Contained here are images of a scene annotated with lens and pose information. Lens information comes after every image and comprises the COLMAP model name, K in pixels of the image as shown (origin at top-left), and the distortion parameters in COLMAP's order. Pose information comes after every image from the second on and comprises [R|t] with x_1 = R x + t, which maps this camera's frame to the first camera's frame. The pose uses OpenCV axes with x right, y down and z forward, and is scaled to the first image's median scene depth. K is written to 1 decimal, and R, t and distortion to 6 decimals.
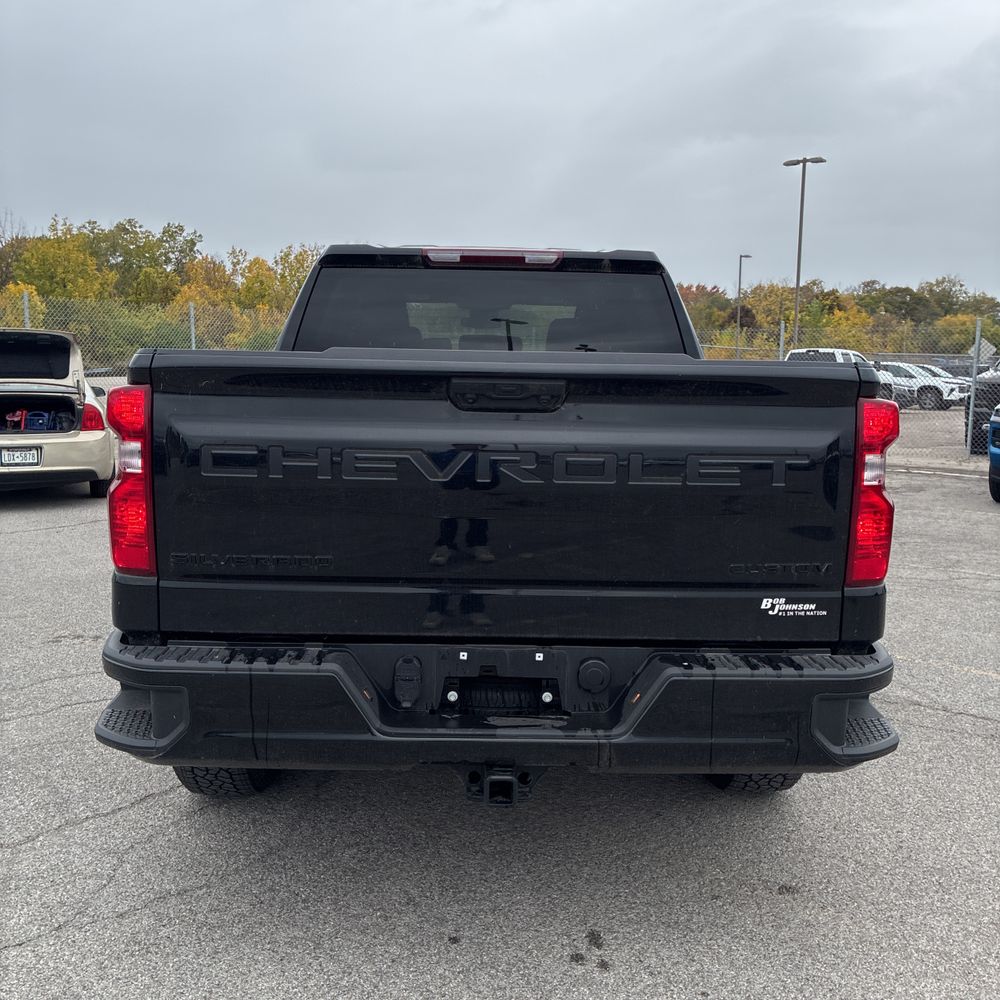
lens RADIAL K [[1016.5, 0, 476.0], [0, 1016.5, 486.9], [0, 0, 1]] dist [0.023346, 0.000000]
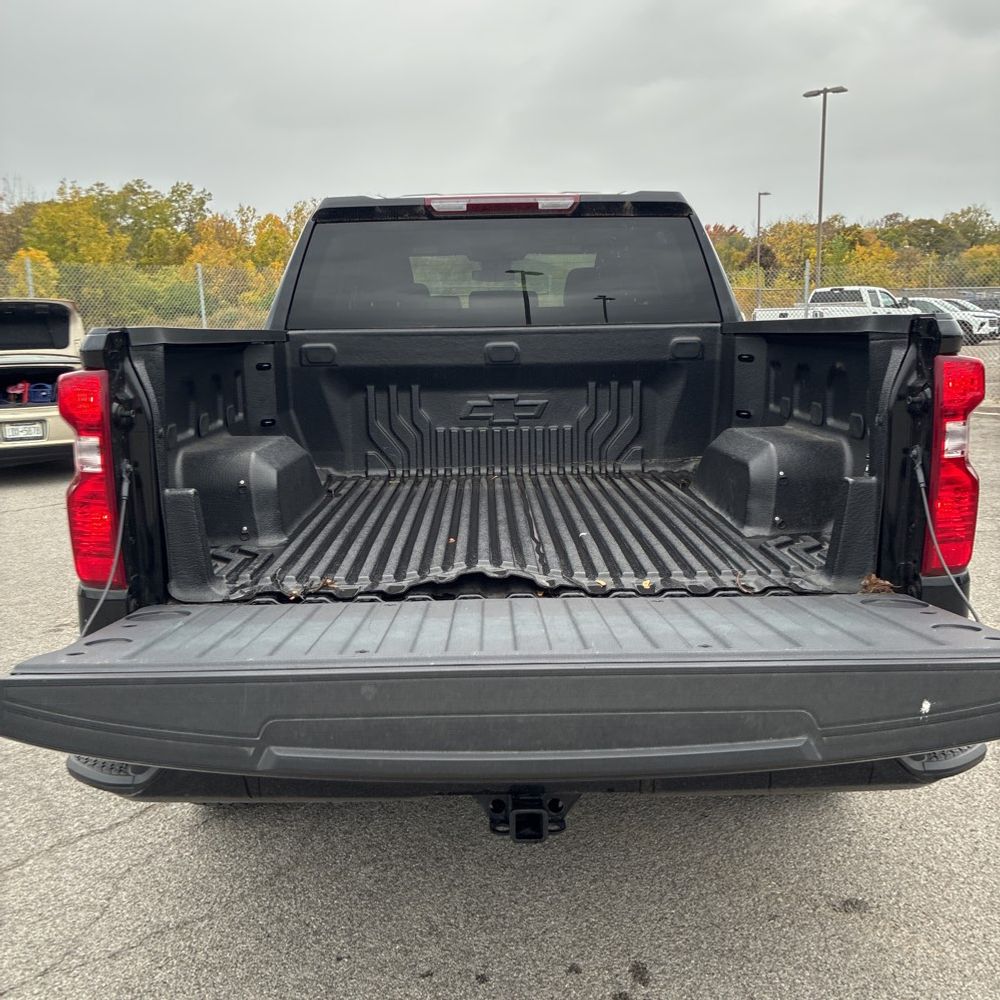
lens RADIAL K [[1016.5, 0, 477.1], [0, 1016.5, 486.7], [0, 0, 1]] dist [0.023346, 0.000000]
pose [[0.999246, -0.032673, -0.020952, 0.004336], [0.033631, 0.998322, 0.047142, -0.017290], [0.019376, -0.047811, 0.998668, 0.078260]]
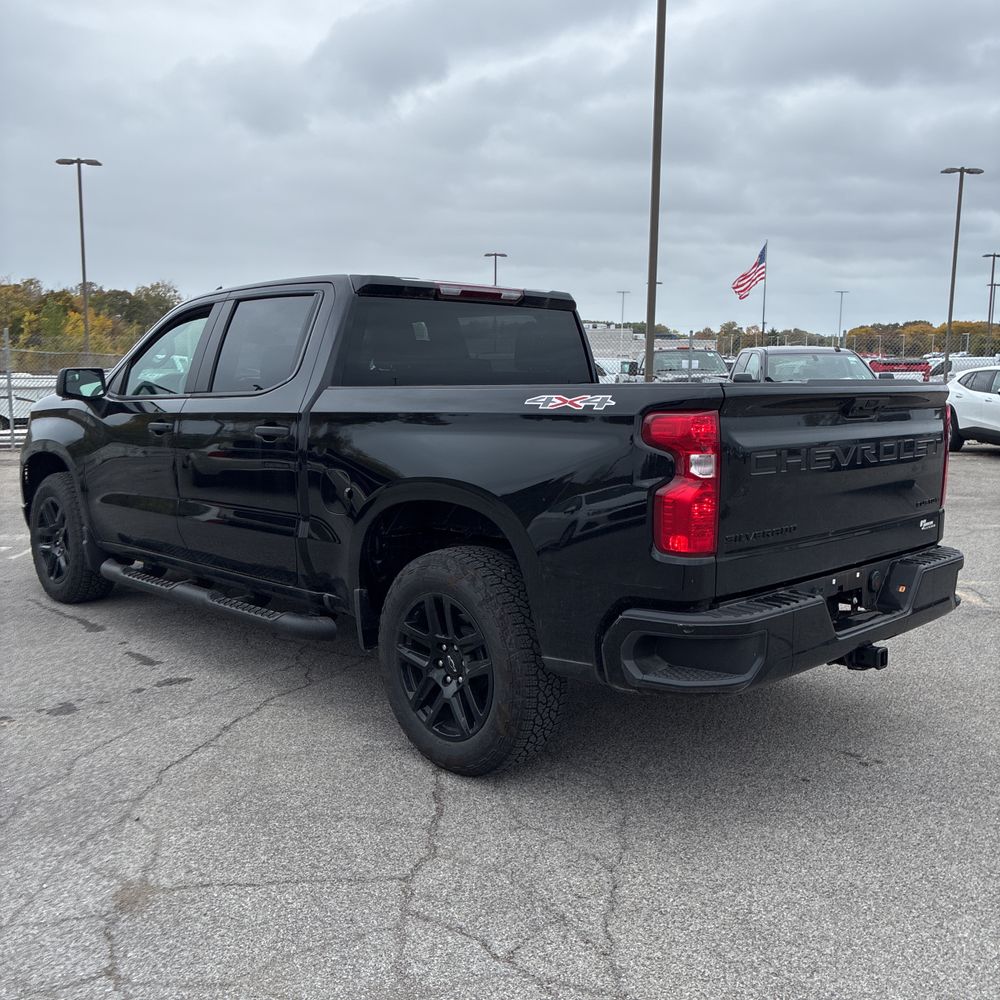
lens RADIAL K [[1016.5, 0, 506.7], [0, 1016.5, 486.2], [0, 0, 1]] dist [0.023346, 0.000000]
pose [[0.723110, -0.089706, 0.684883, -0.791646], [0.091140, 0.995253, 0.034131, -0.039791], [-0.684694, 0.037740, 0.727853, 0.129226]]
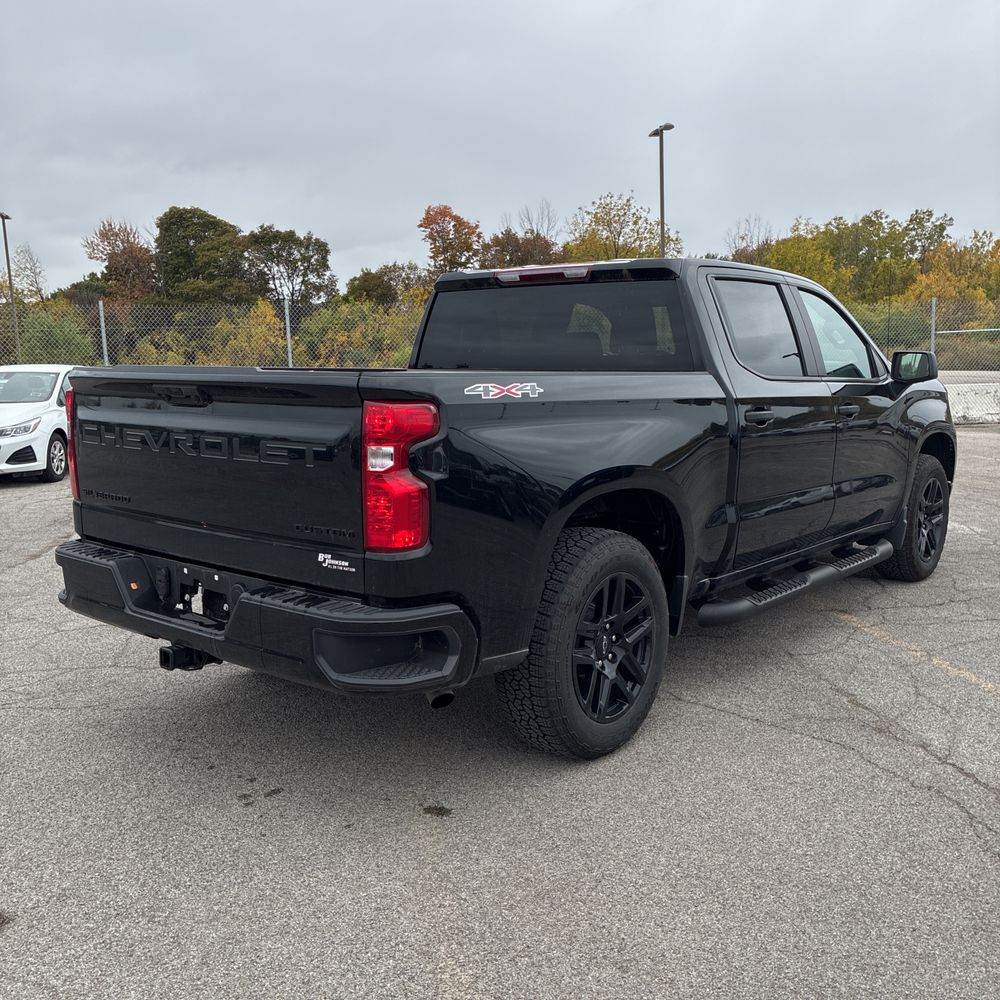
lens RADIAL K [[1016.5, 0, 492.0], [0, 1016.5, 490.0], [0, 0, 1]] dist [0.023346, 0.000000]
pose [[0.759489, 0.066266, -0.647136, 0.734917], [-0.059665, 0.997701, 0.032140, -0.014944], [0.647778, 0.014202, 0.761697, 0.086074]]
